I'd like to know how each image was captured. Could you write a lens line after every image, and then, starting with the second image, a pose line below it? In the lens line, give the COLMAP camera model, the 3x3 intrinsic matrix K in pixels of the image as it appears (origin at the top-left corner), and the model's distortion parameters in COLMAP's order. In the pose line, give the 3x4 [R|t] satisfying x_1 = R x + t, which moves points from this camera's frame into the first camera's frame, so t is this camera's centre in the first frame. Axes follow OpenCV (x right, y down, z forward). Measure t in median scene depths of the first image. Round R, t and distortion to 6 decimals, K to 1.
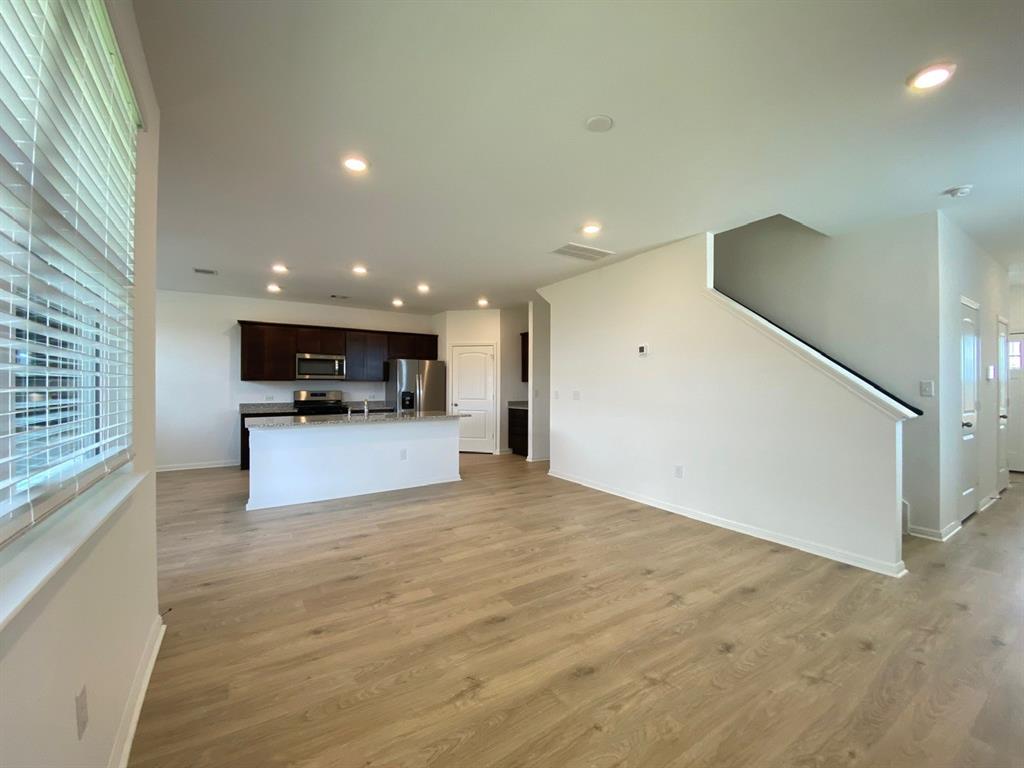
lens RADIAL K [[414.4, 0, 512.0], [0, 414.4, 384.0], [0, 0, 1]] dist [0.027114, -0.023685]
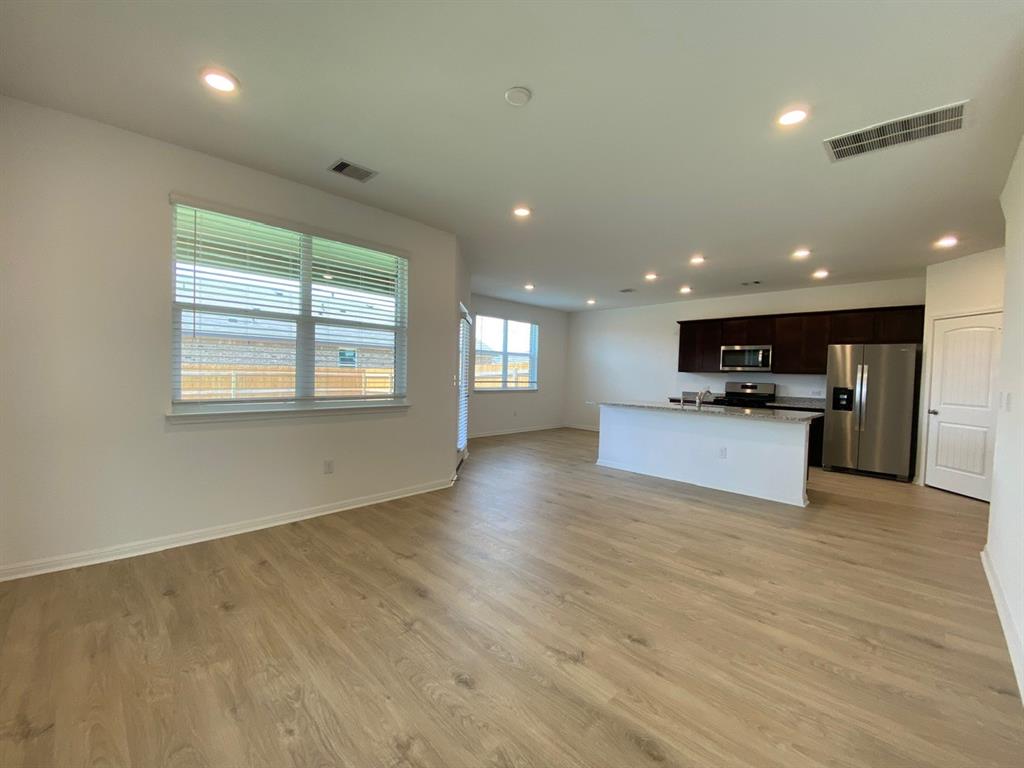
lens RADIAL K [[414.4, 0, 512.0], [0, 414.4, 384.0], [0, 0, 1]] dist [0.027114, -0.023685]
pose [[0.223793, 0.031968, -0.974112, 0.387925], [-0.021866, 0.999375, 0.027773, 0.003932], [0.974391, 0.015084, 0.224352, 0.261335]]
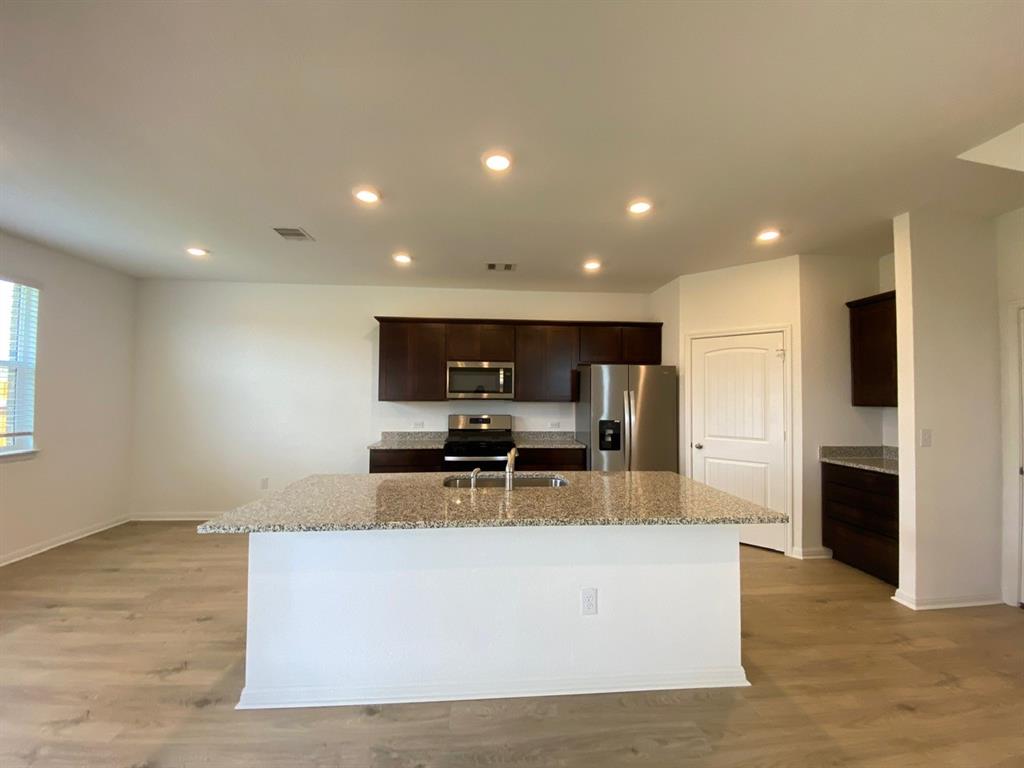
lens RADIAL K [[414.4, 0, 512.0], [0, 414.4, 384.0], [0, 0, 1]] dist [0.027114, -0.023685]
pose [[0.879919, -0.009377, -0.475031, -0.103851], [-0.005065, 0.999563, -0.029113, -0.016172], [0.475097, 0.028023, 0.879487, 0.461800]]
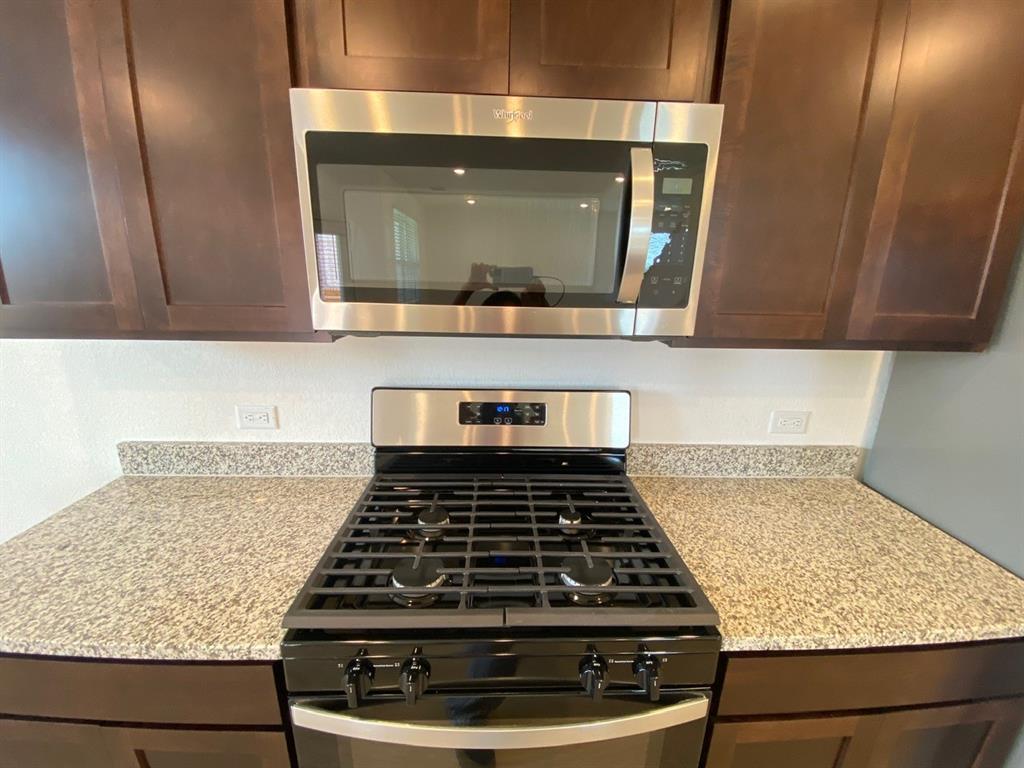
lens RADIAL K [[414.4, 0, 512.0], [0, 414.4, 384.0], [0, 0, 1]] dist [0.027114, -0.023685]
pose [[0.856689, 0.149913, -0.493569, -0.412372], [-0.020347, 0.965914, 0.258062, -0.029372], [0.515432, -0.211036, 0.830538, 0.936800]]
